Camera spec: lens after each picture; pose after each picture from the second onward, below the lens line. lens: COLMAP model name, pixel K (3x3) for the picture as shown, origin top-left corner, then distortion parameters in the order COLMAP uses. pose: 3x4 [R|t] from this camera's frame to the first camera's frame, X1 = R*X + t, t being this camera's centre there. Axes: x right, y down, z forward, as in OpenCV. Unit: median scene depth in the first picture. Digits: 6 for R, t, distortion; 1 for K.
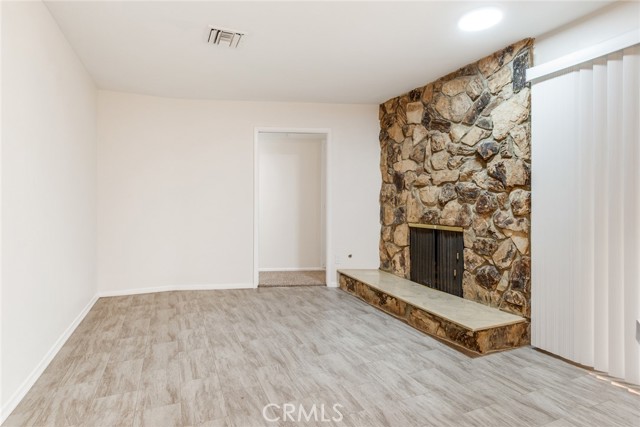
lens RADIAL K [[346.0, 0, 309.9], [0, 346.0, 201.4], [0, 0, 1]] dist [-0.003290, -0.002537]
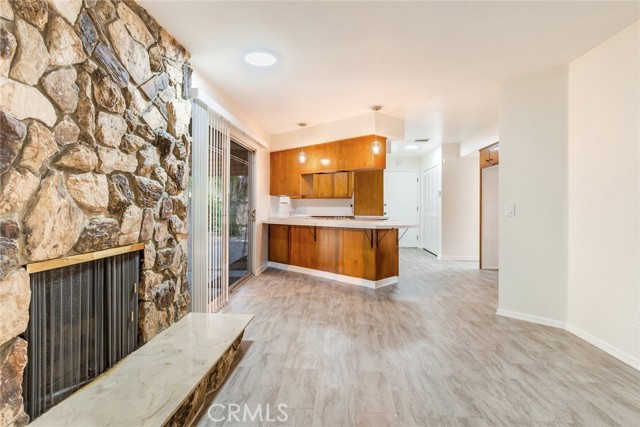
lens RADIAL K [[346.0, 0, 309.9], [0, 346.0, 201.4], [0, 0, 1]] dist [-0.003290, -0.002537]
pose [[-0.887872, -0.003509, 0.460077, -0.176828], [-0.008444, 0.999927, -0.008668, -0.004064], [-0.460012, -0.011580, -0.887837, 1.491262]]
